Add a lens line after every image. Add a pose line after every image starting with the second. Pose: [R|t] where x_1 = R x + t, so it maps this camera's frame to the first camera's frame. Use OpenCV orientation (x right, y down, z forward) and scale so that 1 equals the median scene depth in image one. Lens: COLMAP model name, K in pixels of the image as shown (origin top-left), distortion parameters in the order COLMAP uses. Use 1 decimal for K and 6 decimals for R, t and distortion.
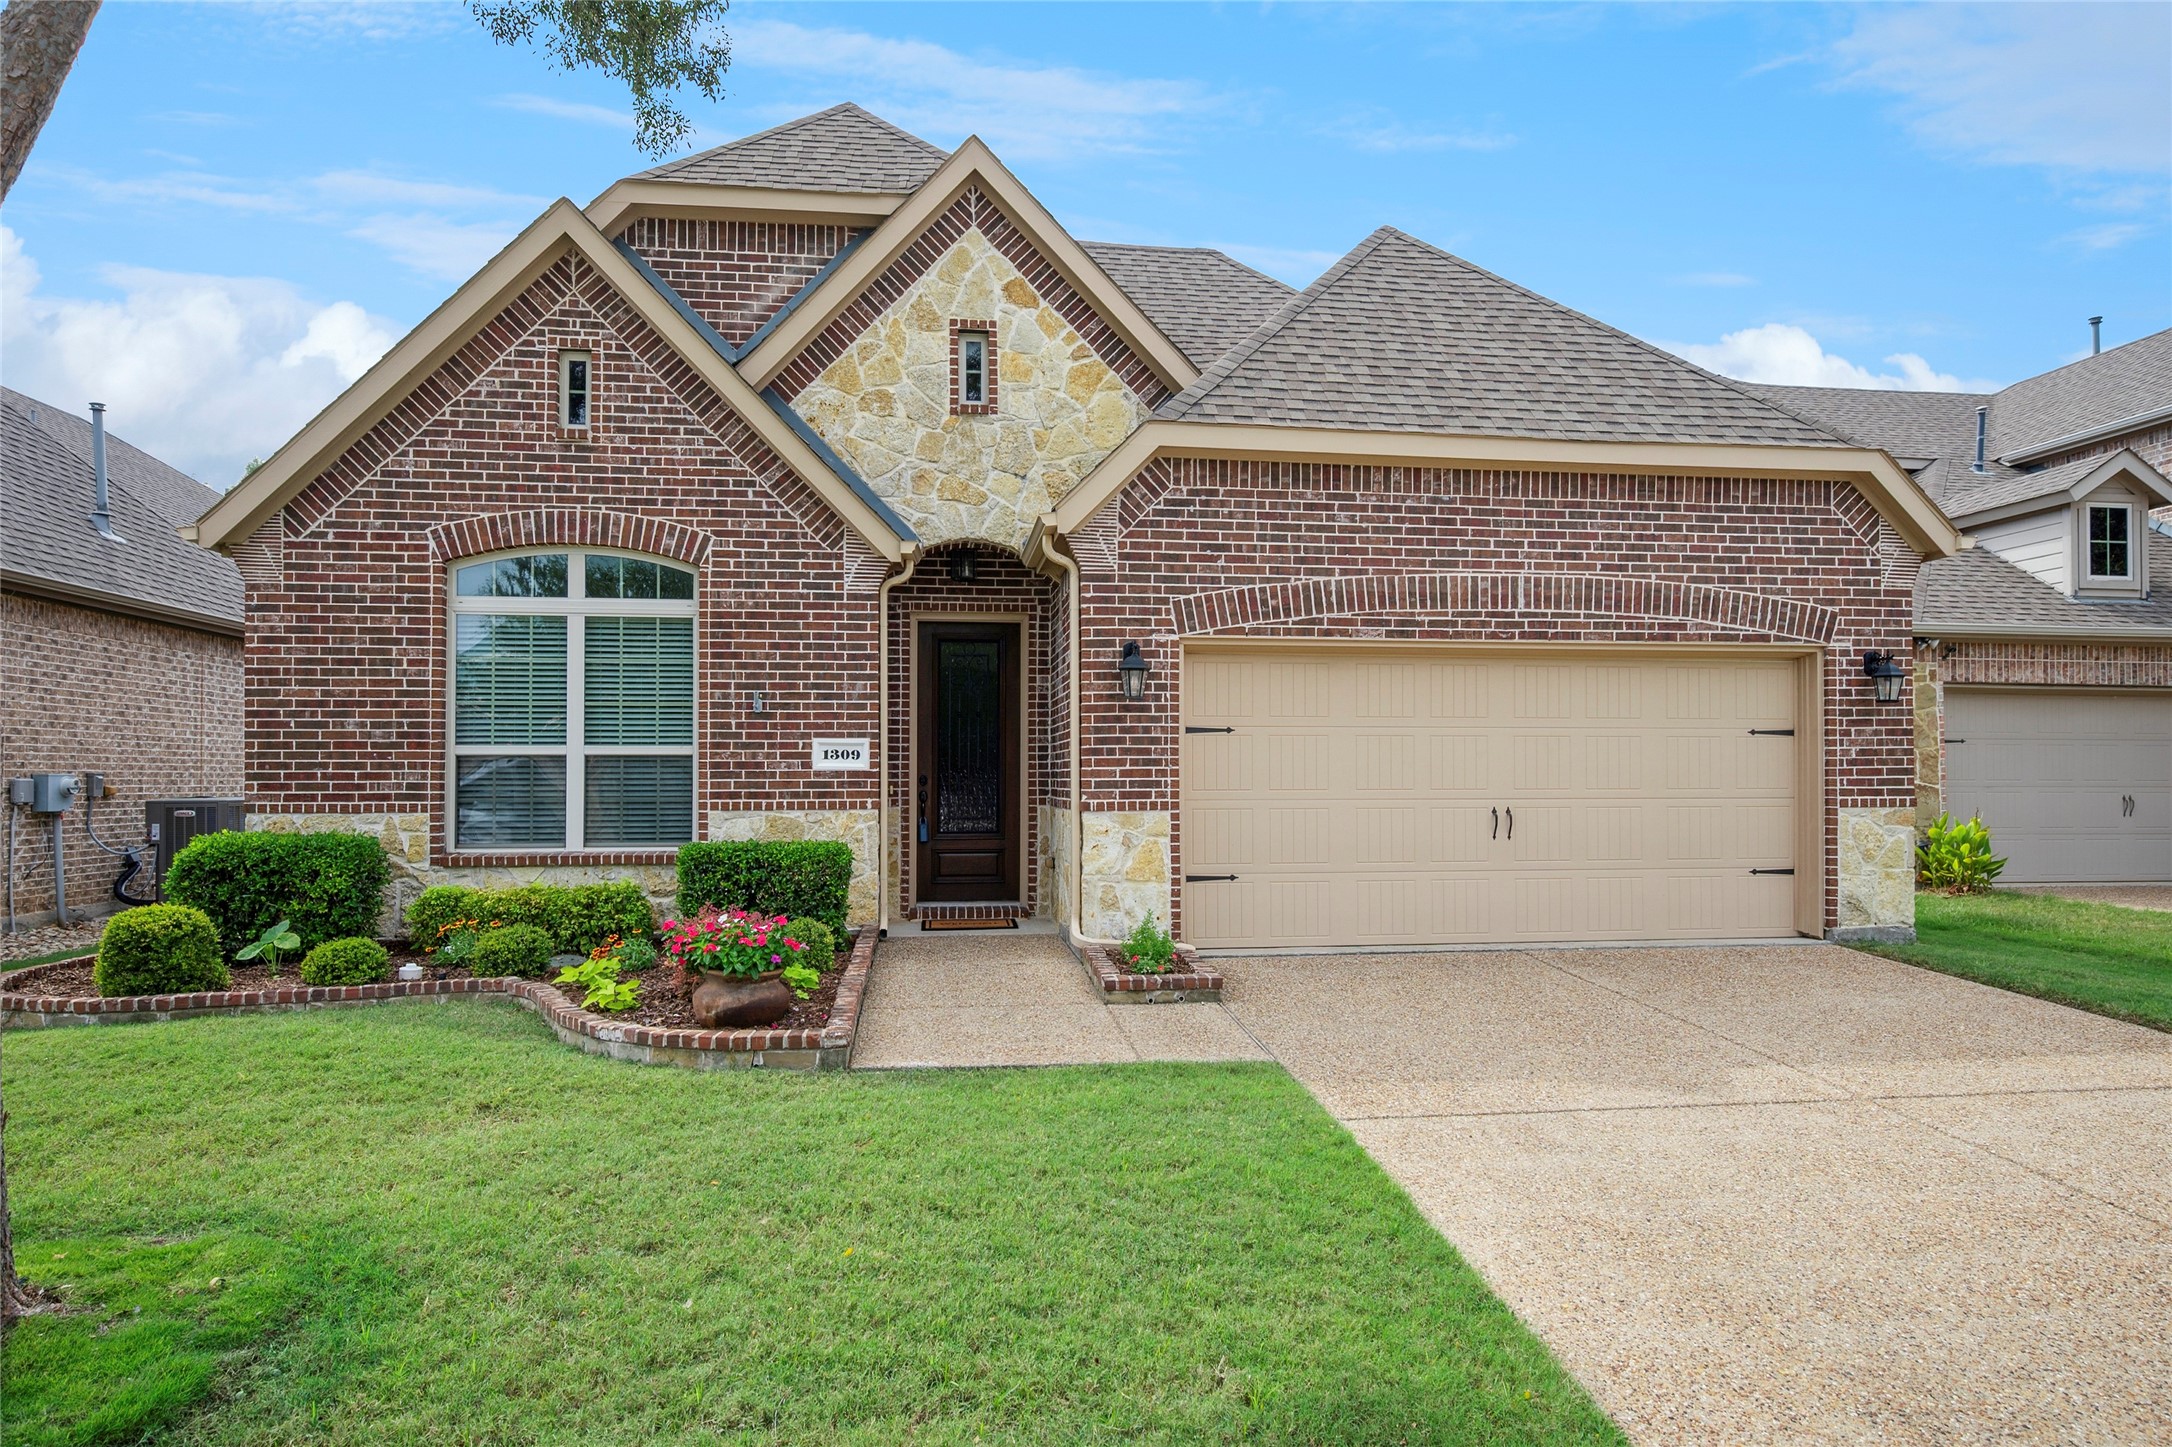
lens RADIAL K [[1209.5, 0, 1086.8], [0, 1209.5, 767.5], [0, 0, 1]] dist [-0.001807, 0.000931]
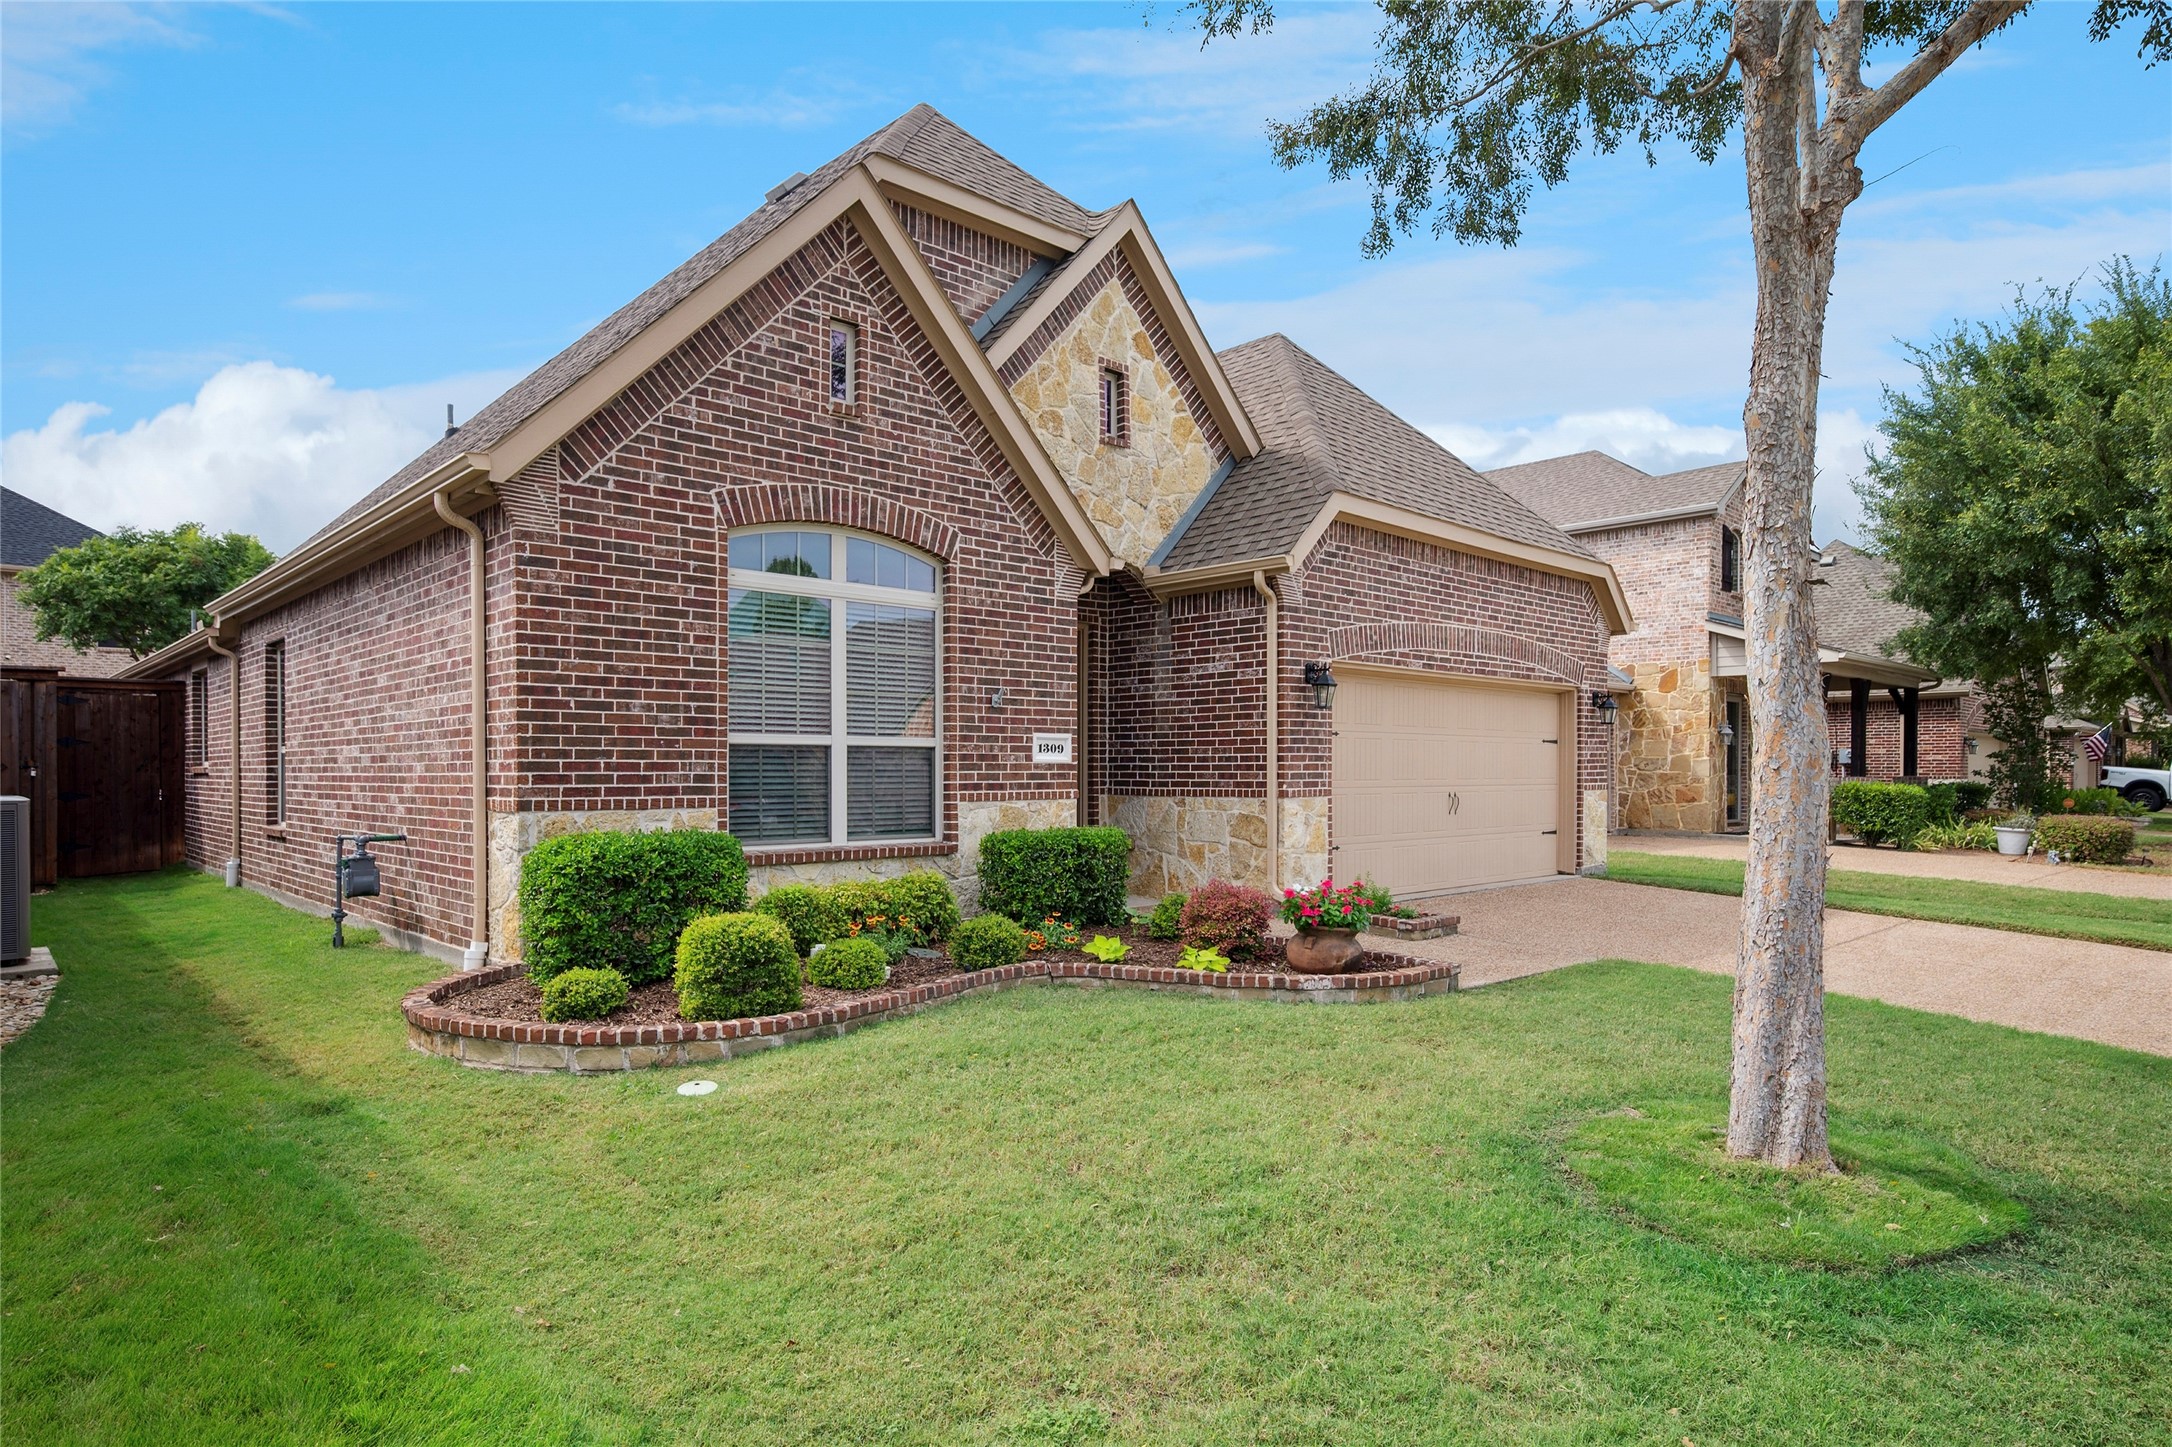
lens RADIAL K [[1207.6, 0, 1085.4], [0, 1207.6, 783.1], [0, 0, 1]] dist [0.002154, -0.000139]
pose [[0.811937, -0.003681, 0.583734, -0.832835], [-0.007263, 0.999839, 0.016407, 0.002399], [-0.583700, -0.017561, 0.811779, 0.109091]]
